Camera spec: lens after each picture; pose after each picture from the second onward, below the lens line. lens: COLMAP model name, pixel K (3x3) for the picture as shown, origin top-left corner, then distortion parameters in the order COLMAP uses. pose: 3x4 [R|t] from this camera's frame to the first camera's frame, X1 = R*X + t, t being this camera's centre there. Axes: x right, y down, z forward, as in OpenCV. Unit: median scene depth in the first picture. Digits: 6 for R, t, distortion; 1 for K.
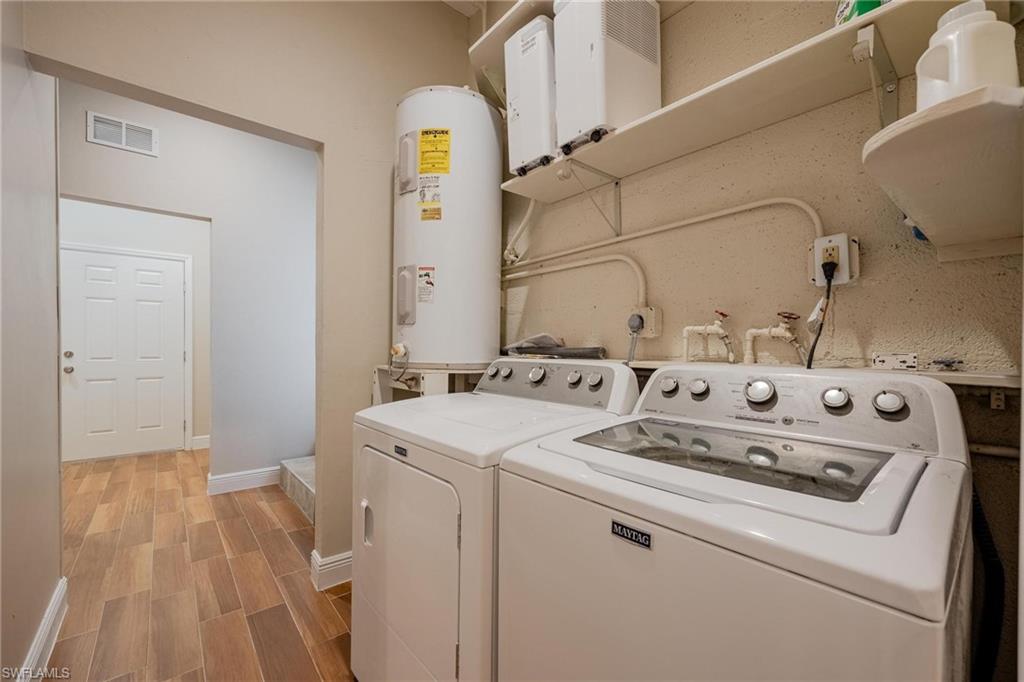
lens RADIAL K [[417.7, 0, 515.1], [0, 417.7, 339.3], [0, 0, 1]] dist [0.003569, -0.000301]
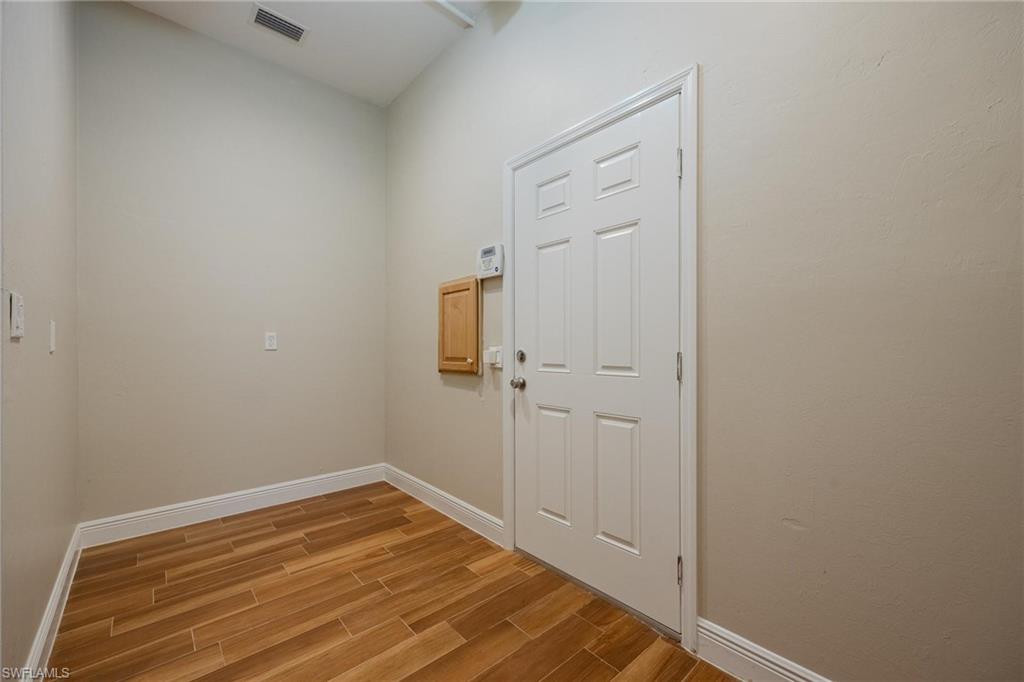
lens RADIAL K [[417.7, 0, 512.6], [0, 417.7, 343.9], [0, 0, 1]] dist [0.003569, -0.000301]
pose [[0.034704, -0.010807, -0.999339, -0.491332], [0.009050, 0.999904, -0.010499, 0.024992], [0.999357, -0.008680, 0.034799, 0.932097]]
